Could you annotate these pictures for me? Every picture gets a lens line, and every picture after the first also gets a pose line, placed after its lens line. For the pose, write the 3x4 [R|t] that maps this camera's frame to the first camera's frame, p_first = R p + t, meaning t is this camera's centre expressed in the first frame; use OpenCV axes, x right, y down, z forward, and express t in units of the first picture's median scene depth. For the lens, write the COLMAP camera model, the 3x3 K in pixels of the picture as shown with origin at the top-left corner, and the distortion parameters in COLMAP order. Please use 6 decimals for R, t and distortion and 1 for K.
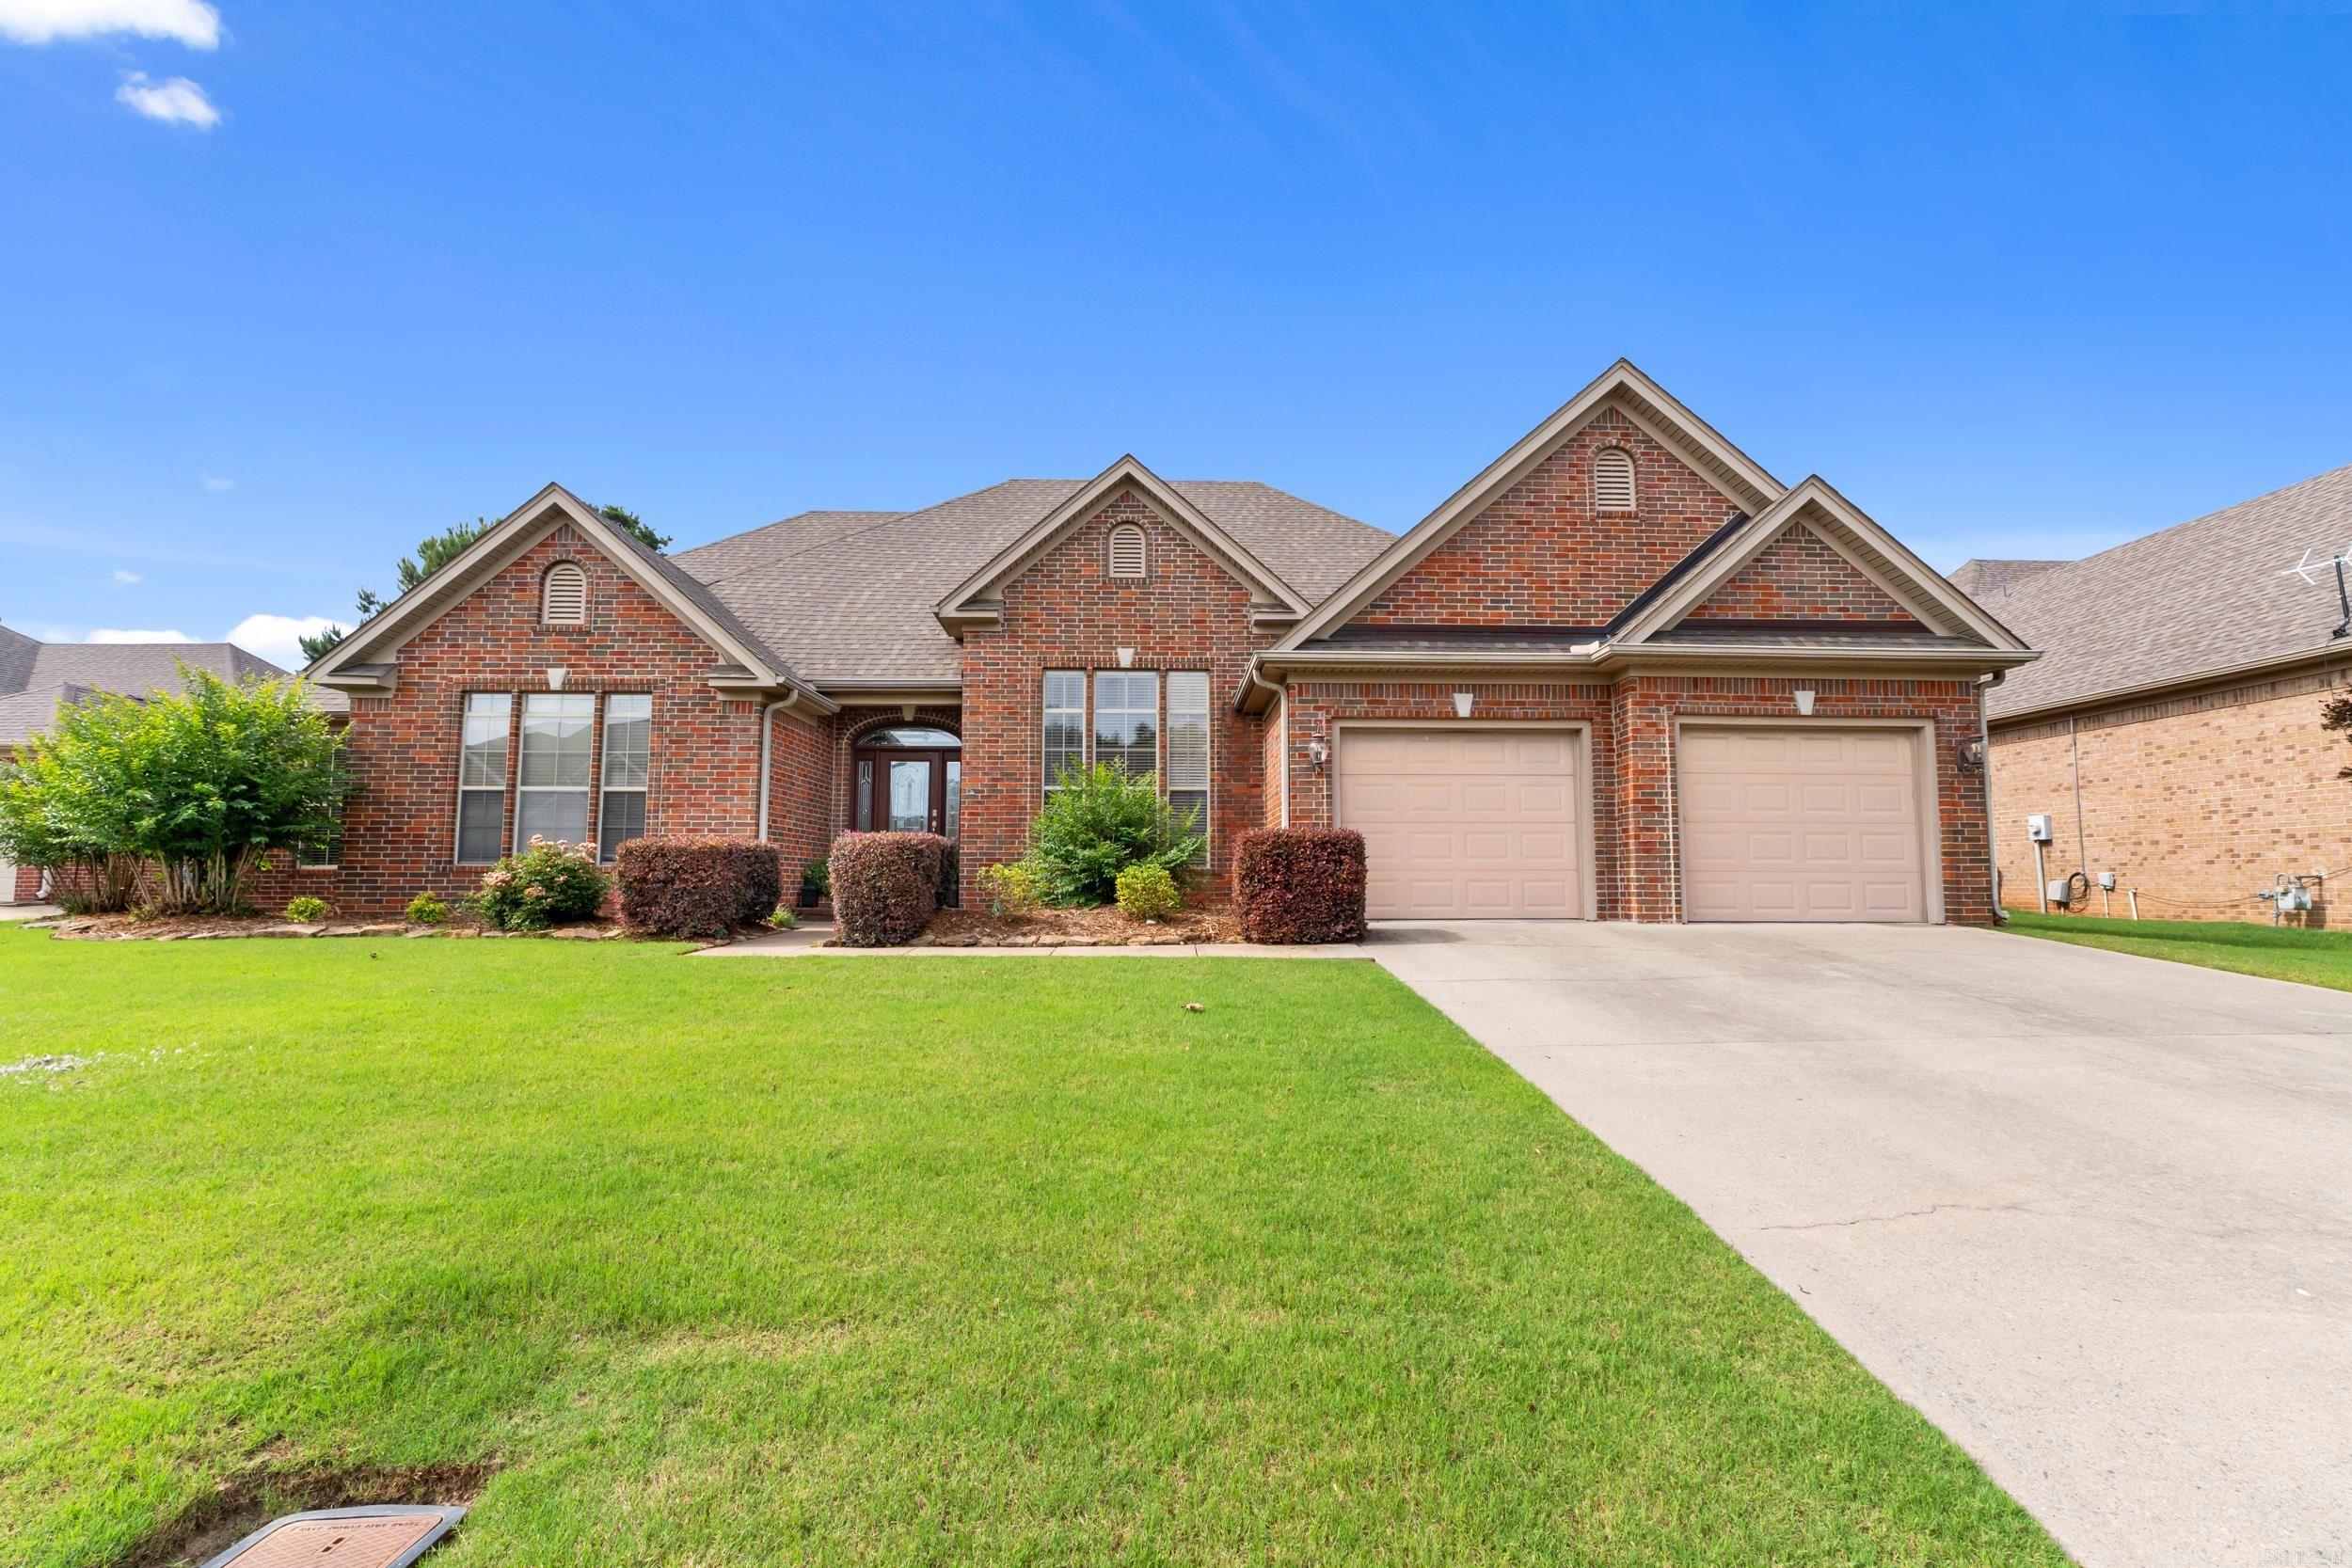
lens RADIAL K [[1018.6, 0, 1176.0], [0, 1018.6, 784.0], [0, 0, 1]] dist [-0.013297, 0.000035]
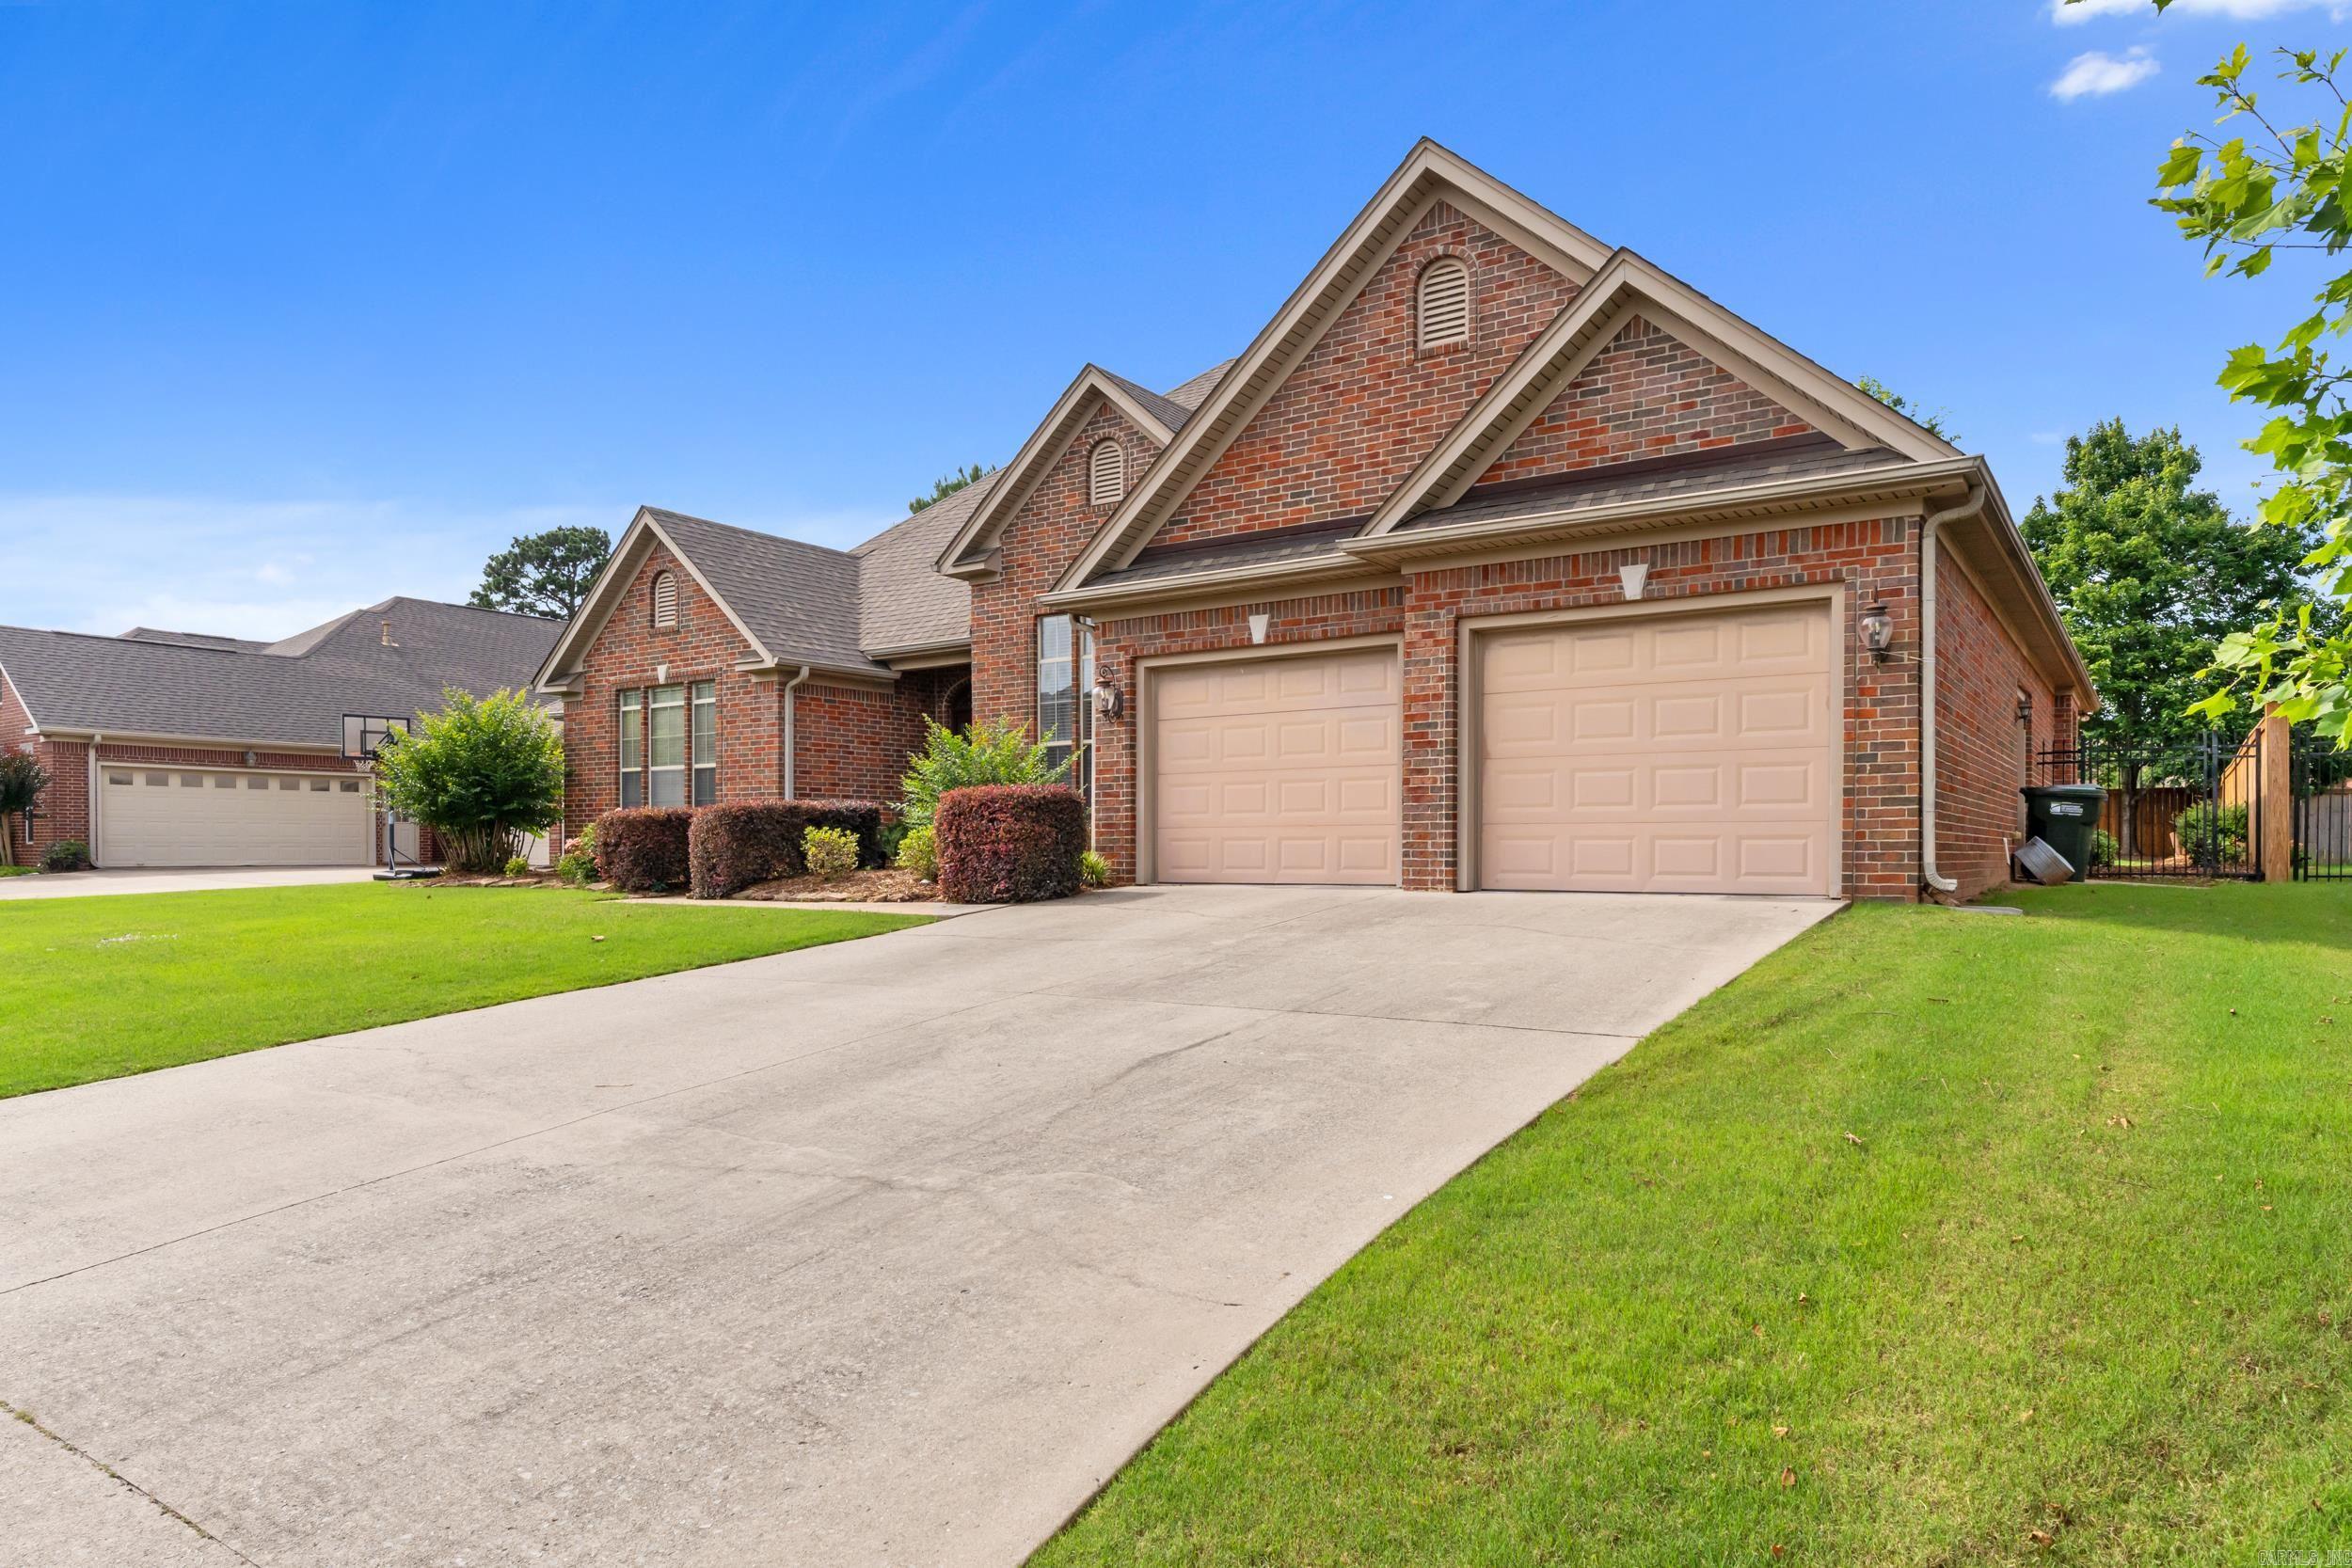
lens RADIAL K [[1438.0, 0, 1174.8], [0, 1438.0, 845.2], [0, 0, 1]] dist [0.001690, -0.000113]
pose [[0.804163, -0.005704, -0.594381, 0.856115], [0.061228, 0.995430, 0.073285, 0.007648], [0.591247, -0.095326, 0.800837, -0.001644]]
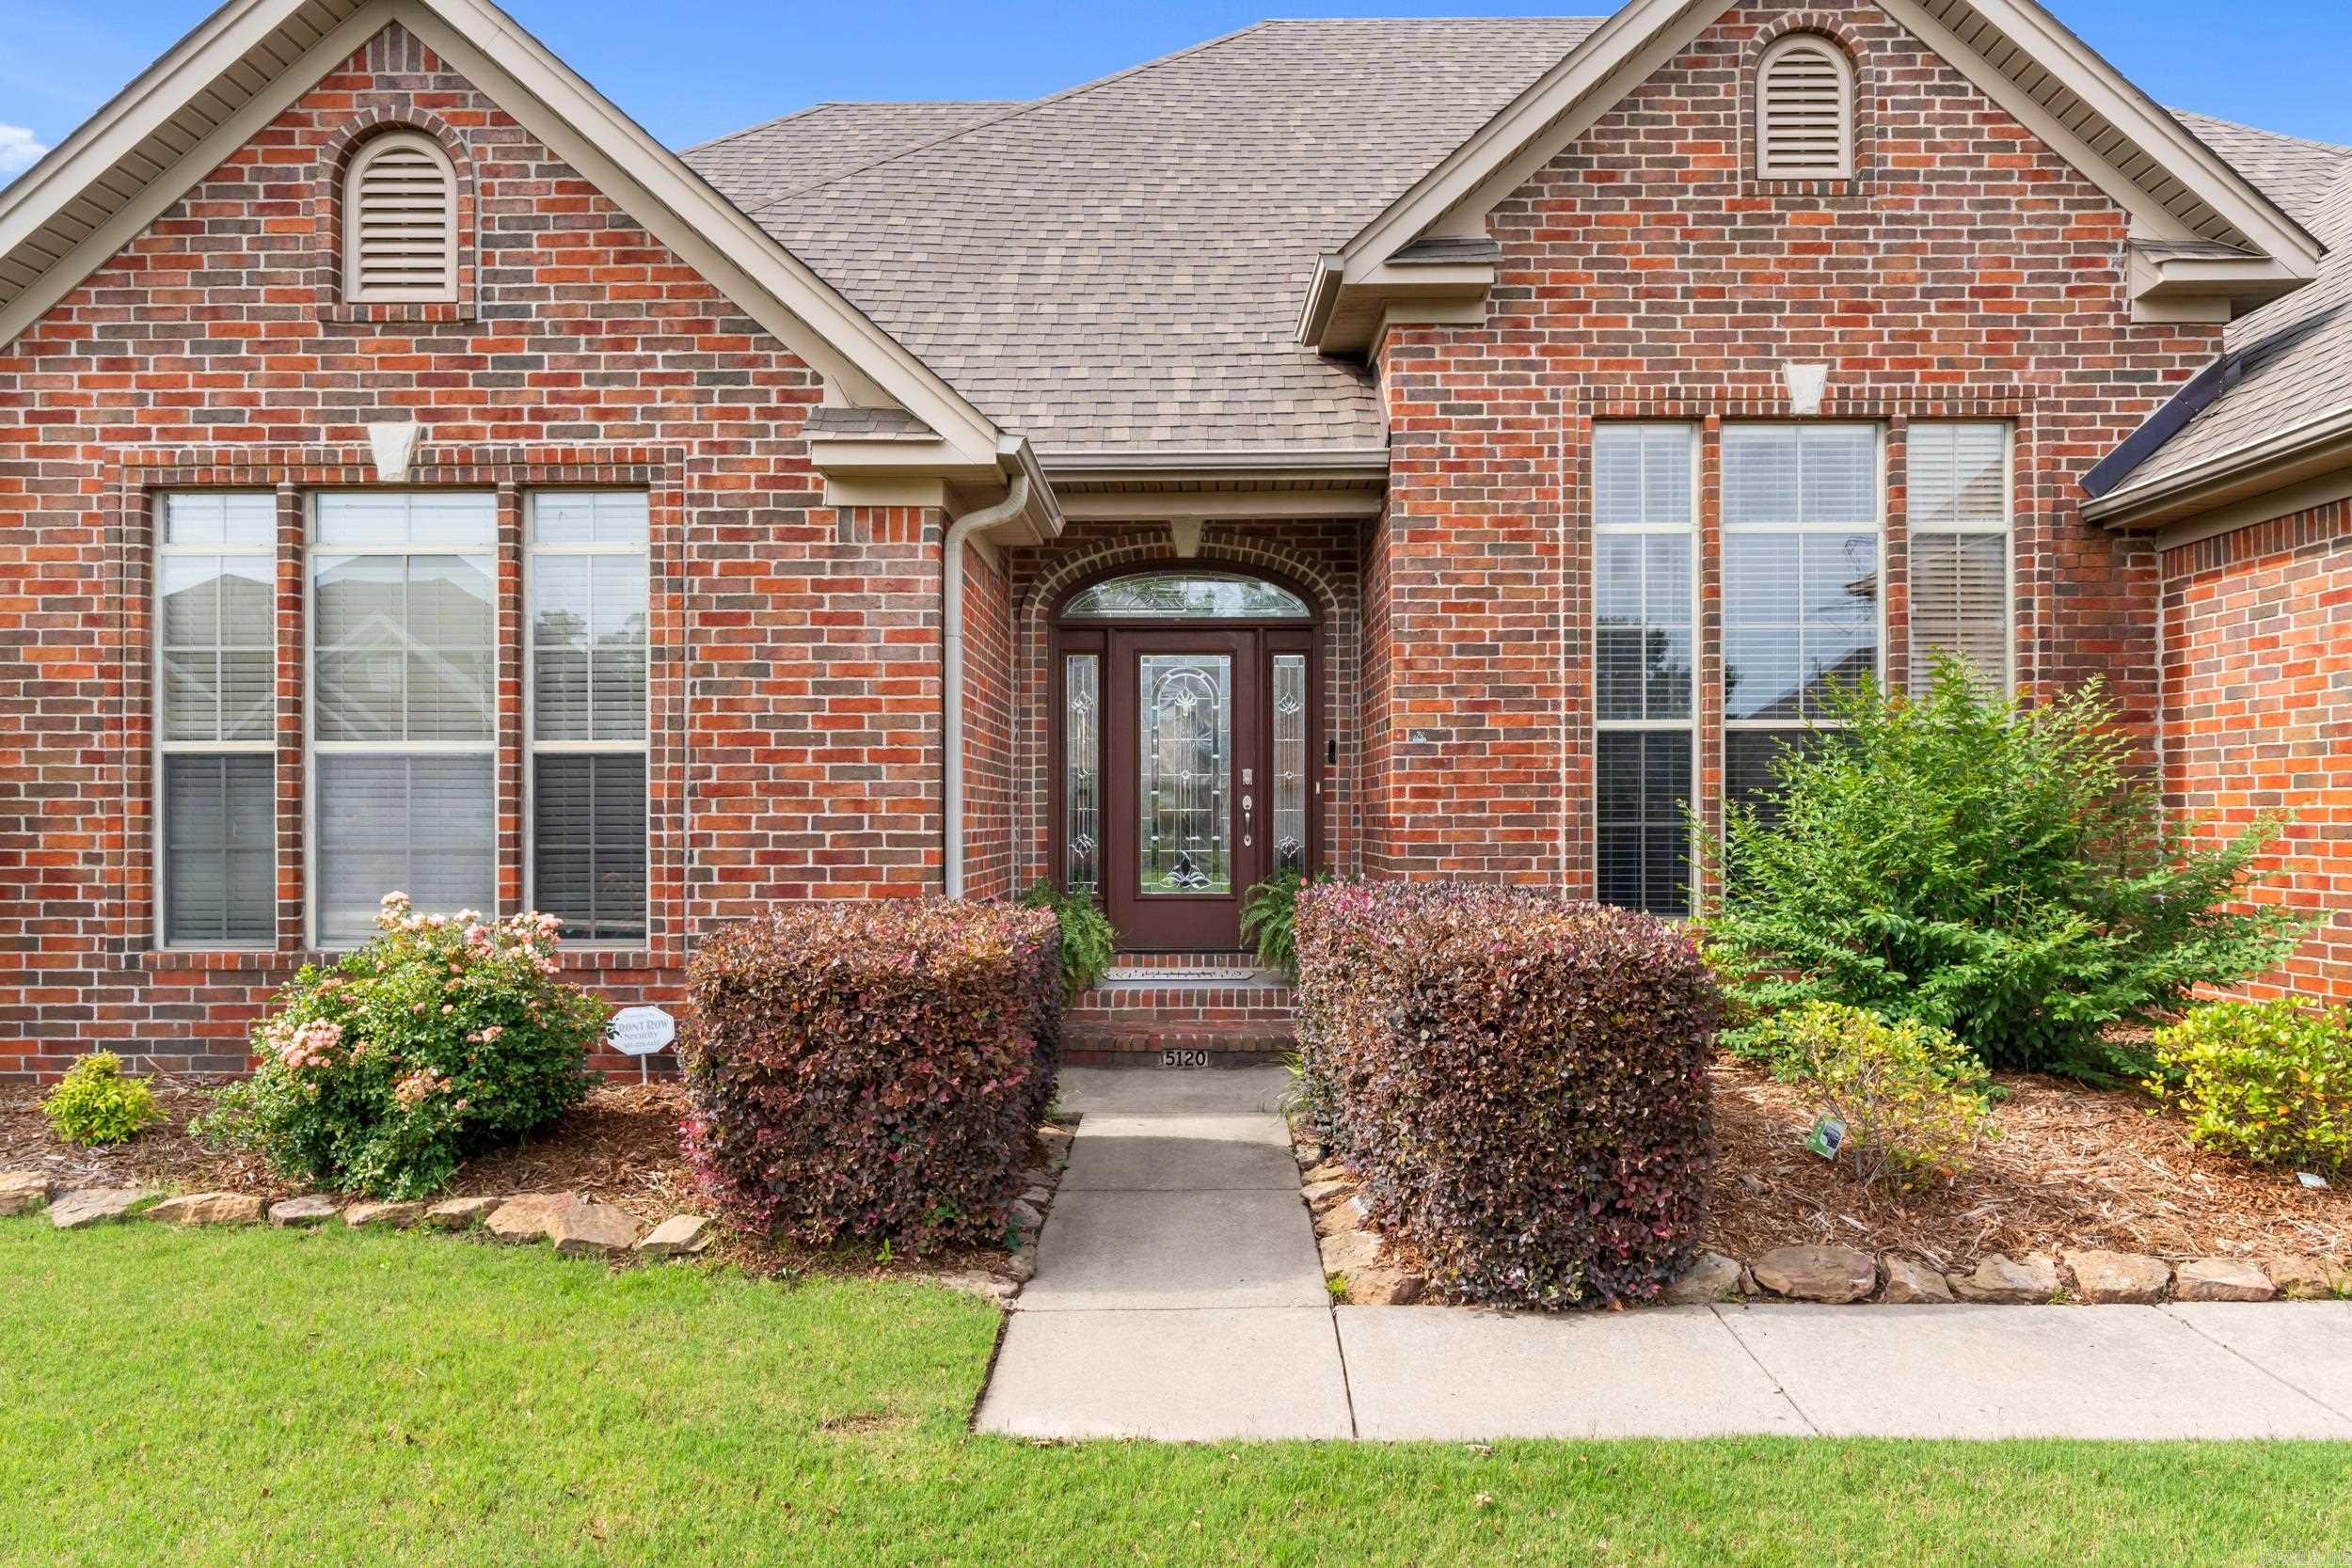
lens RADIAL K [[1642.9, 0, 1182.6], [0, 1642.9, 814.4], [0, 0, 1]] dist [-0.004844, -0.000449]
pose [[0.999409, -0.003782, -0.034157, -0.302864], [0.007038, 0.995384, 0.095716, -0.026891], [0.033638, -0.095900, 0.994822, 0.399630]]
